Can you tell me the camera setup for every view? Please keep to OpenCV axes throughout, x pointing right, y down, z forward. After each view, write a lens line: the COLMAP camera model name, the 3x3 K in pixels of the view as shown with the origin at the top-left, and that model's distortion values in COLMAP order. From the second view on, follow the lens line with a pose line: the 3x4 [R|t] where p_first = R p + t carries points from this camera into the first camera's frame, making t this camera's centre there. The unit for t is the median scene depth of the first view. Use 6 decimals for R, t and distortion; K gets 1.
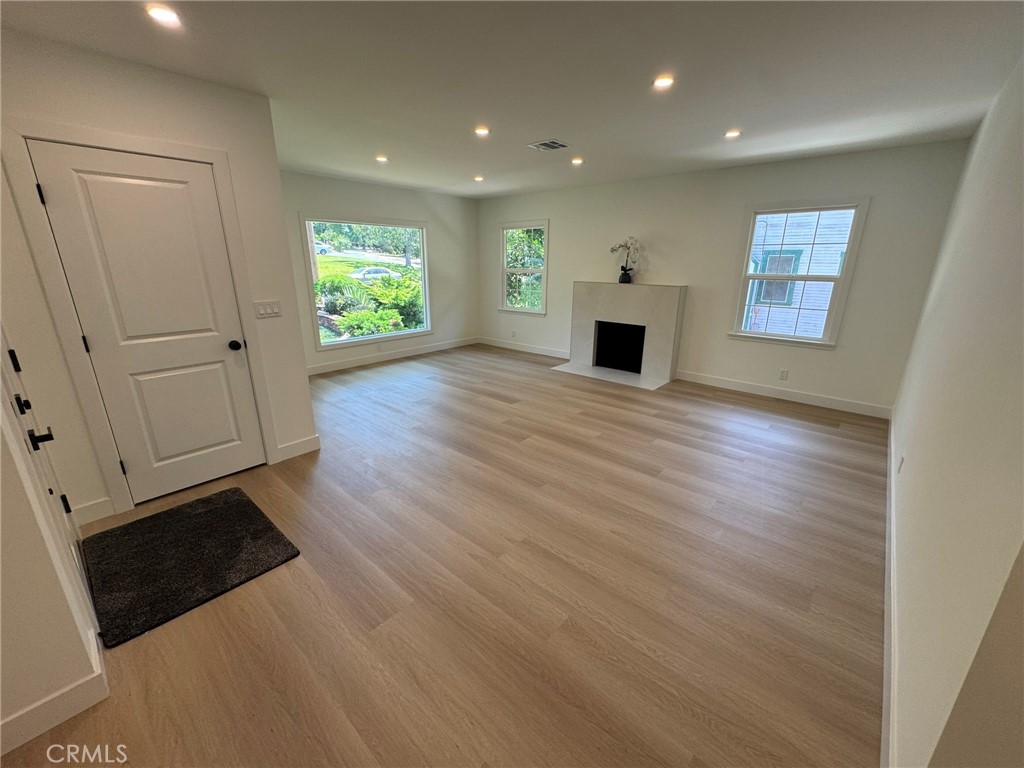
lens RADIAL K [[408.4, 0, 506.3], [0, 408.4, 385.4], [0, 0, 1]] dist [-0.000600, 0.000071]
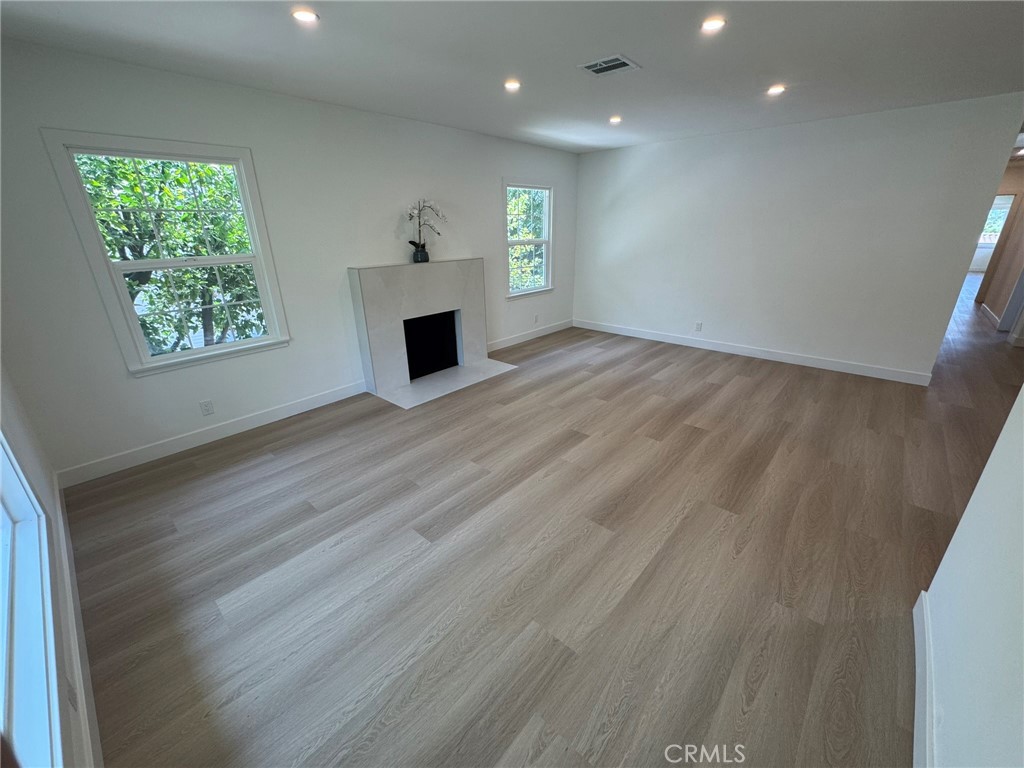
lens RADIAL K [[408.4, 0, 519.1], [0, 408.4, 388.1], [0, 0, 1]] dist [-0.000600, 0.000071]
pose [[-0.006641, -0.377549, 0.925966, -0.607490], [0.304650, 0.881203, 0.361482, -0.318910], [-0.952441, 0.284496, 0.109168, 0.977863]]
